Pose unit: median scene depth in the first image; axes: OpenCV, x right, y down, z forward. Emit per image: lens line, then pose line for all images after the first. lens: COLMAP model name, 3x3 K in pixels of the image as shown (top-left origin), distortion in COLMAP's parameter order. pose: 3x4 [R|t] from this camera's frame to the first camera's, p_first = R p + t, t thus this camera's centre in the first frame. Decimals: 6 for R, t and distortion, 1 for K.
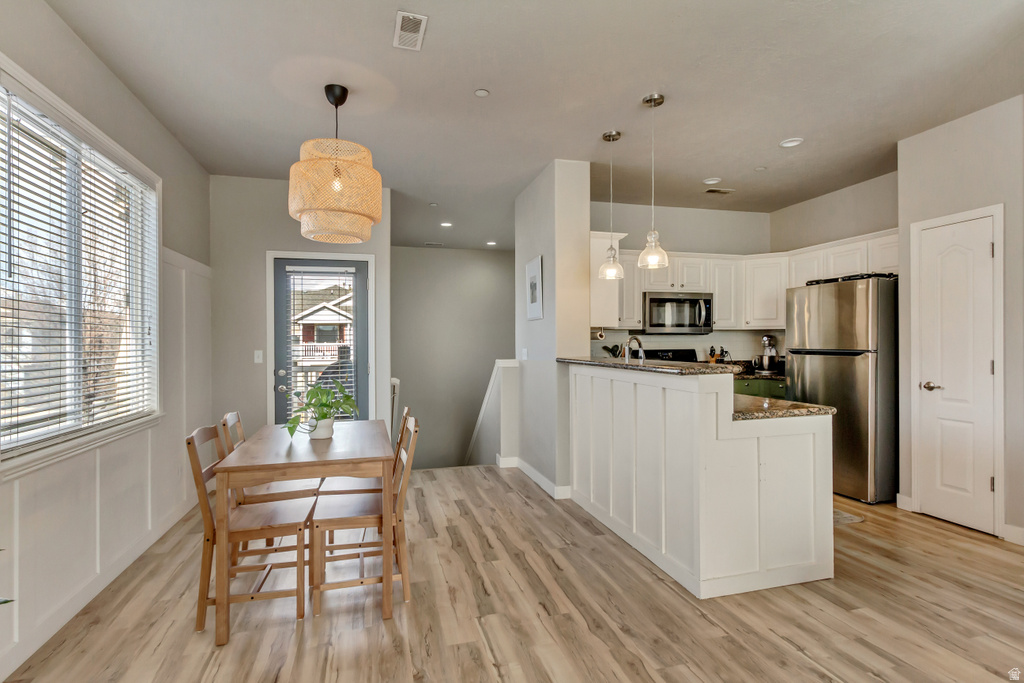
lens RADIAL K [[524.9, 0, 516.0], [0, 524.9, 334.7], [0, 0, 1]] dist [0.011559, -0.004514]
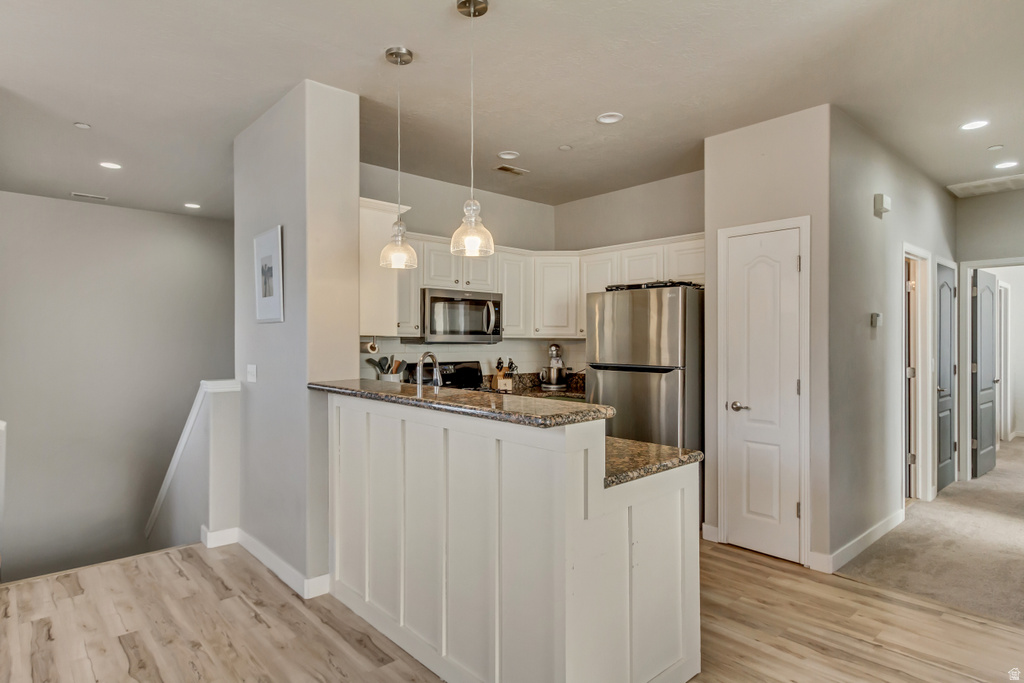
lens RADIAL K [[573.3, 0, 516.4], [0, 573.3, 342.5], [0, 0, 1]] dist [0.006745, -0.000057]
pose [[0.891519, 0.006132, 0.452941, -0.017780], [-0.014030, 0.999802, 0.014081, -0.022437], [-0.452765, -0.018908, 0.891429, 0.270472]]
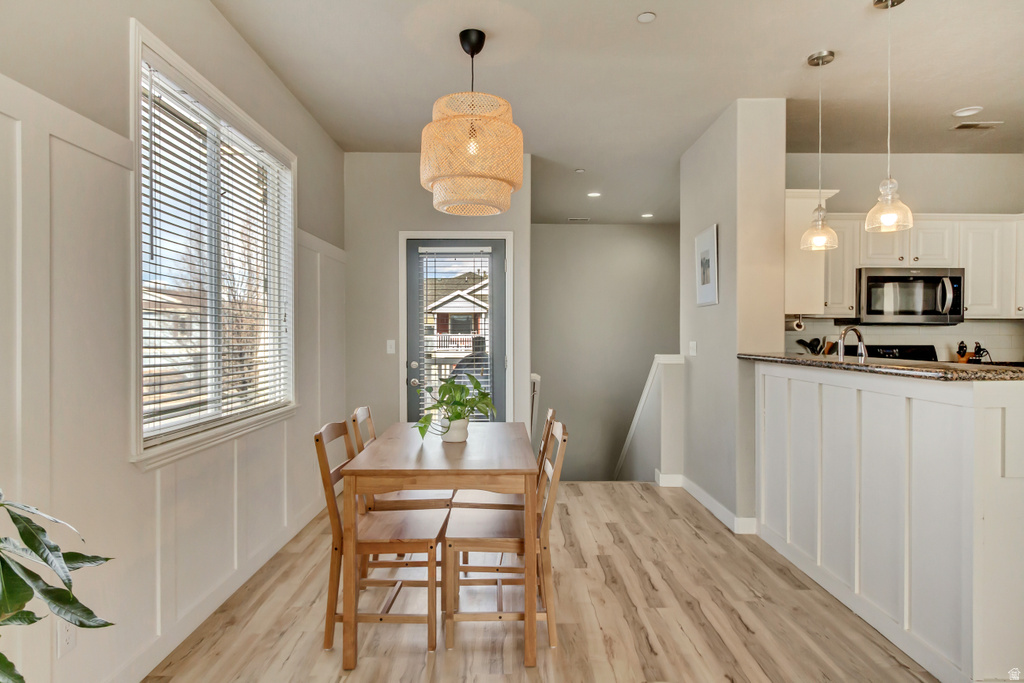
lens RADIAL K [[593.7, 0, 513.7], [0, 593.7, 335.2], [0, 0, 1]] dist [0.016820, -0.005681]
pose [[0.967236, 0.008656, -0.253731, -0.023639], [-0.004830, 0.999865, 0.015698, 0.005135], [0.253833, -0.013958, 0.967147, 0.063876]]
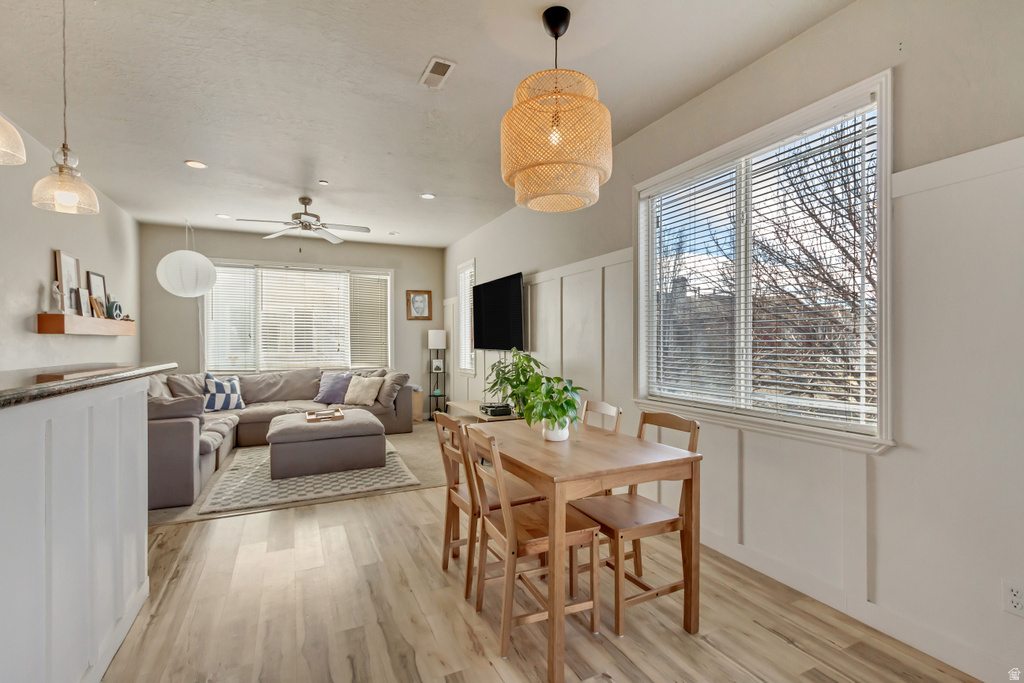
lens RADIAL K [[474.7, 0, 510.6], [0, 474.7, 345.8], [0, 0, 1]] dist [-0.015571, 0.000090]
pose [[-0.984162, 0.011966, -0.176865, -0.117727], [0.013361, 0.999888, -0.006703, 0.030065], [0.176765, -0.008960, -0.984212, 1.337117]]
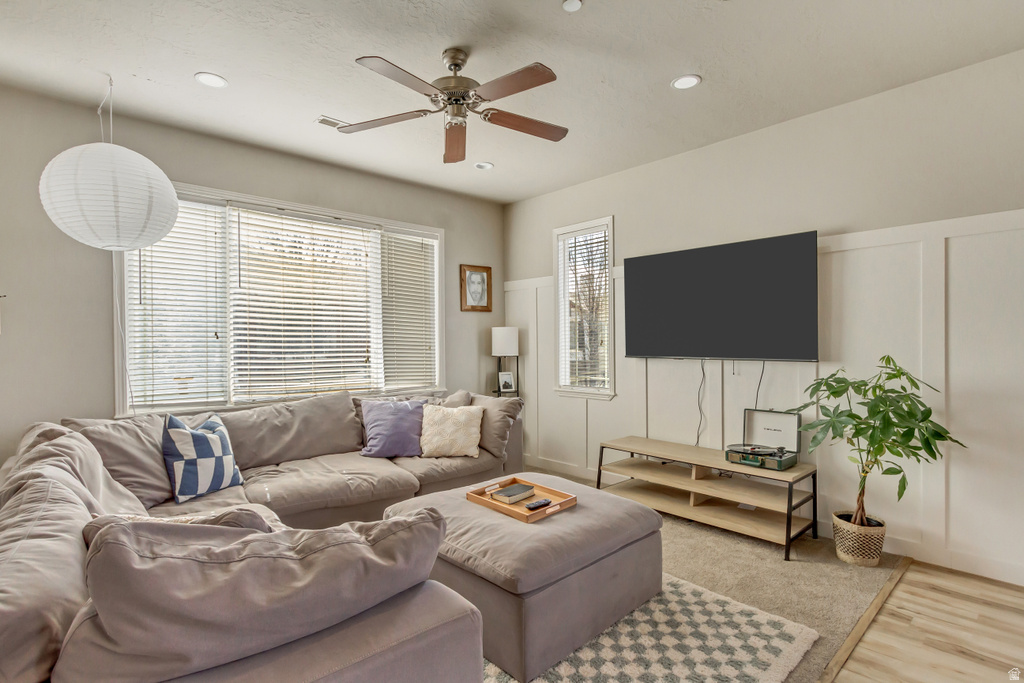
lens RADIAL K [[524.9, 0, 518.5], [0, 524.9, 344.1], [0, 0, 1]] dist [0.011559, -0.004514]
pose [[-0.889910, 0.013987, -0.455921, 0.463846], [0.020501, 0.999746, -0.009345, 0.007043], [0.455675, -0.017663, -0.889971, 0.611445]]
